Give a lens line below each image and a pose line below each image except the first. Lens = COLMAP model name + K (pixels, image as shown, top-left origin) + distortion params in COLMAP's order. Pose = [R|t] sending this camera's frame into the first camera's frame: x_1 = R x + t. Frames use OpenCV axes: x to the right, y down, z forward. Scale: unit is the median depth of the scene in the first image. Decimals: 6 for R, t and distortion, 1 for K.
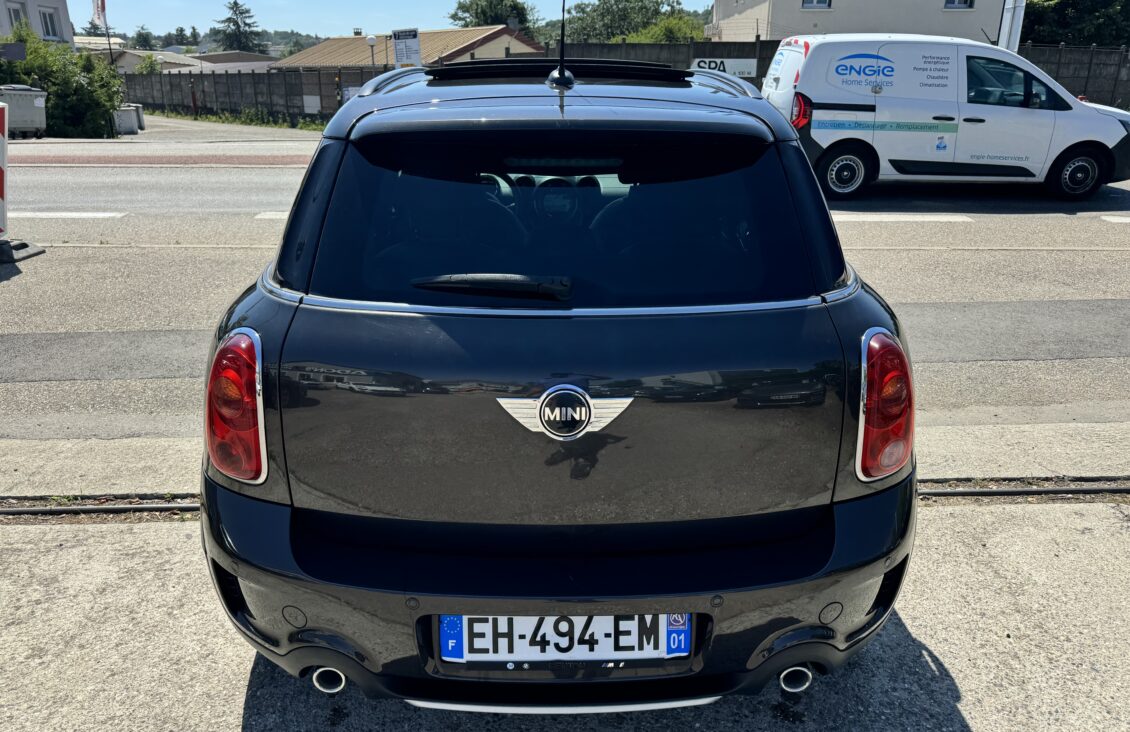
lens RADIAL K [[810.5, 0, 568.4], [0, 810.5, 371.3], [0, 0, 1]] dist [0.002343, -0.005818]
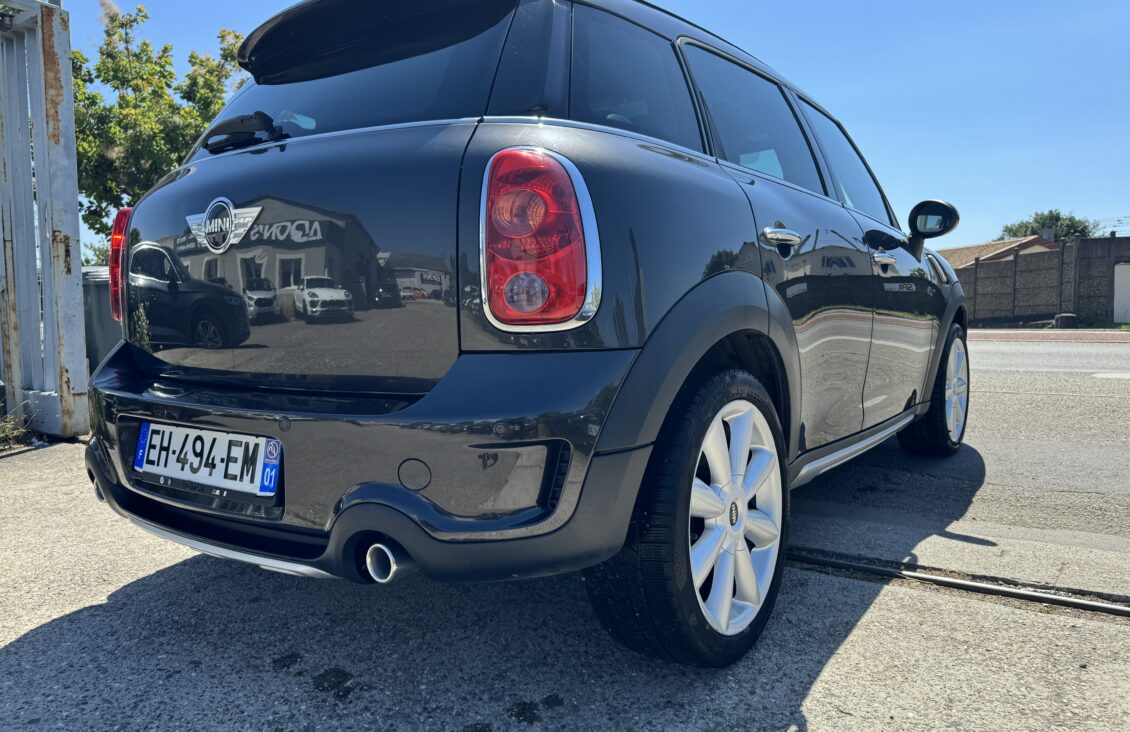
lens RADIAL K [[811.1, 0, 565.0], [0, 811.1, 366.0], [0, 0, 1]] dist [0.000568, -0.003368]
pose [[0.803051, 0.029138, -0.595198, 0.935152], [-0.192580, 0.957899, -0.212939, 0.343124], [0.563935, 0.285624, 0.774853, 0.450318]]
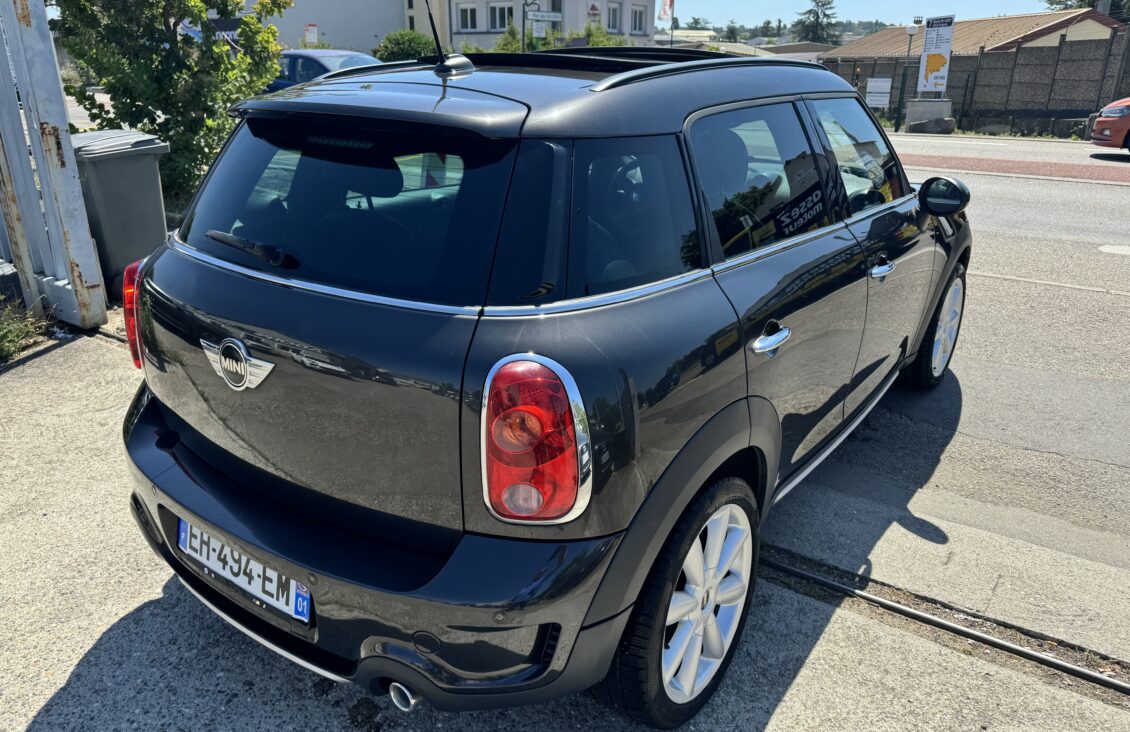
lens RADIAL K [[810.5, 0, 568.4], [0, 810.5, 371.3], [0, 0, 1]] dist [0.002343, -0.005818]
pose [[0.798030, 0.217032, -0.562179, 0.934364], [-0.211322, 0.974441, 0.076210, -0.115687], [0.564350, 0.057983, 0.823497, 0.313442]]
